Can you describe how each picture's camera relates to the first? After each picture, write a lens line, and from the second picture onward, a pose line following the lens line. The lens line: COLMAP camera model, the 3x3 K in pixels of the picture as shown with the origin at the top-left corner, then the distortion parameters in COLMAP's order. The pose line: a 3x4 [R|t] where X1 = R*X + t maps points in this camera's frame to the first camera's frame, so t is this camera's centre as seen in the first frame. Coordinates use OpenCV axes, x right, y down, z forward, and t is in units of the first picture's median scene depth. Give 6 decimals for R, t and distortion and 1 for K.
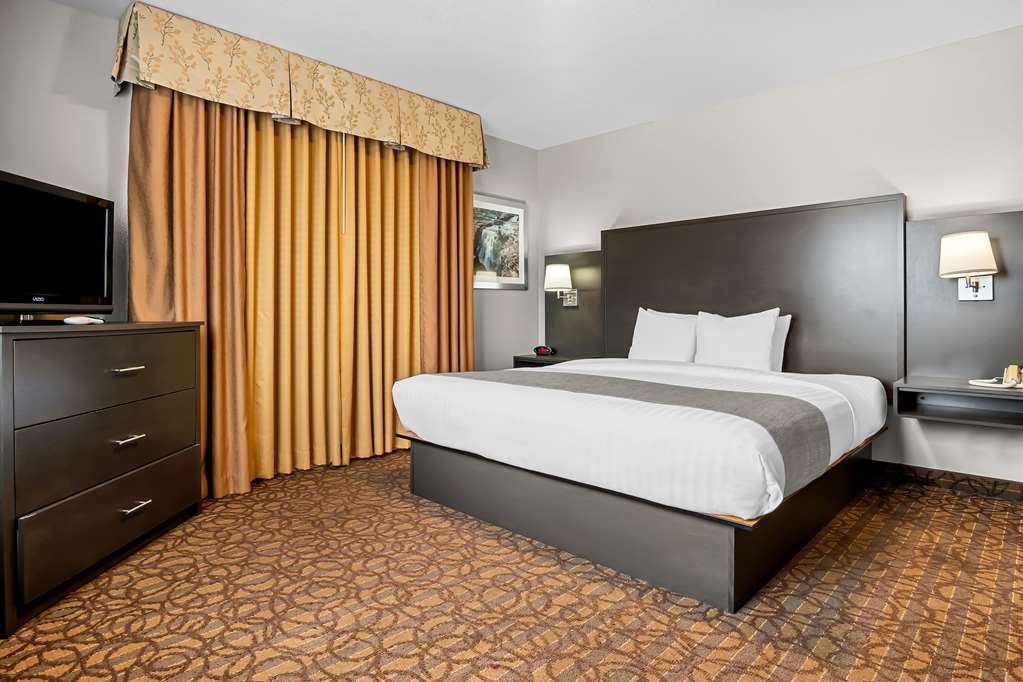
lens RADIAL K [[551.8, 0, 526.9], [0, 551.8, 312.8], [0, 0, 1]] dist [-0.023194, 0.002677]
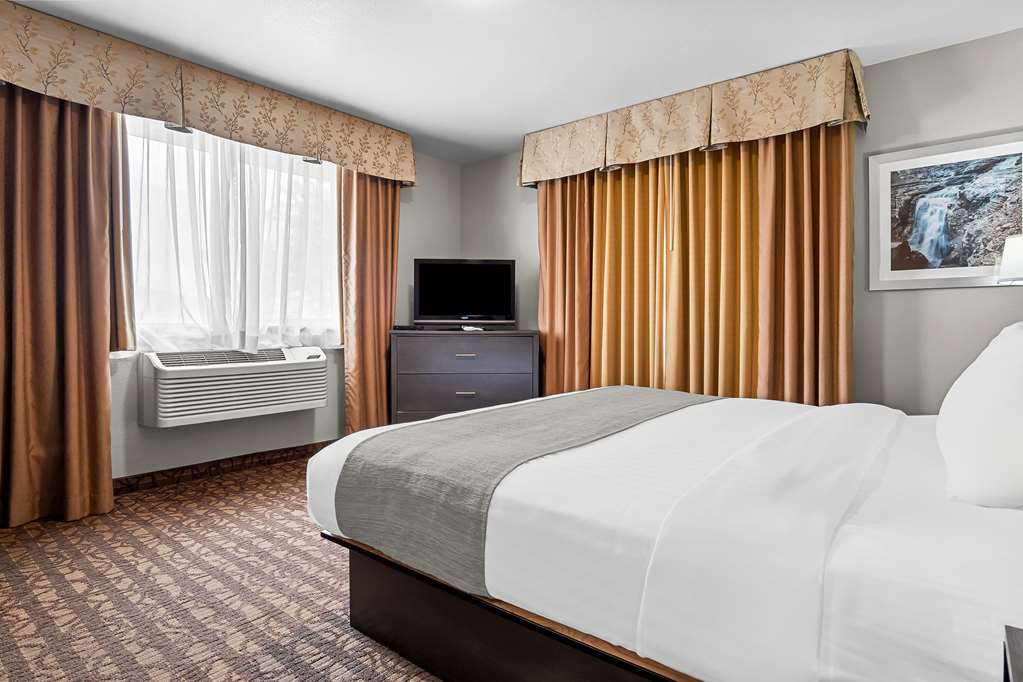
lens RADIAL K [[549.5, 0, 520.4], [0, 549.5, 337.4], [0, 0, 1]] dist [-0.032880, 0.008716]
pose [[0.093902, 0.015701, -0.995458, 0.675281], [-0.005484, 0.999869, 0.015253, 0.009015], [0.995566, 0.004027, 0.093976, 0.599340]]
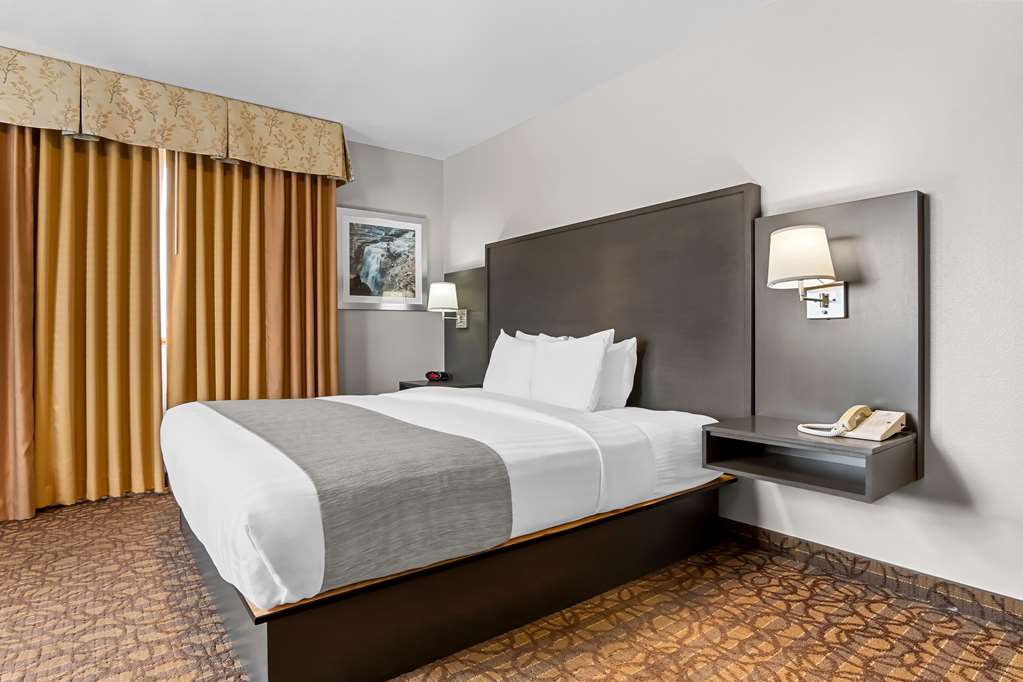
lens RADIAL K [[549.5, 0, 520.4], [0, 549.5, 337.4], [0, 0, 1]] dist [-0.032880, 0.008716]
pose [[0.989205, 0.000422, -0.146536, 0.410189], [-0.000022, 0.999996, 0.002730, 0.001142], [0.146536, -0.002697, 0.989202, 0.149389]]
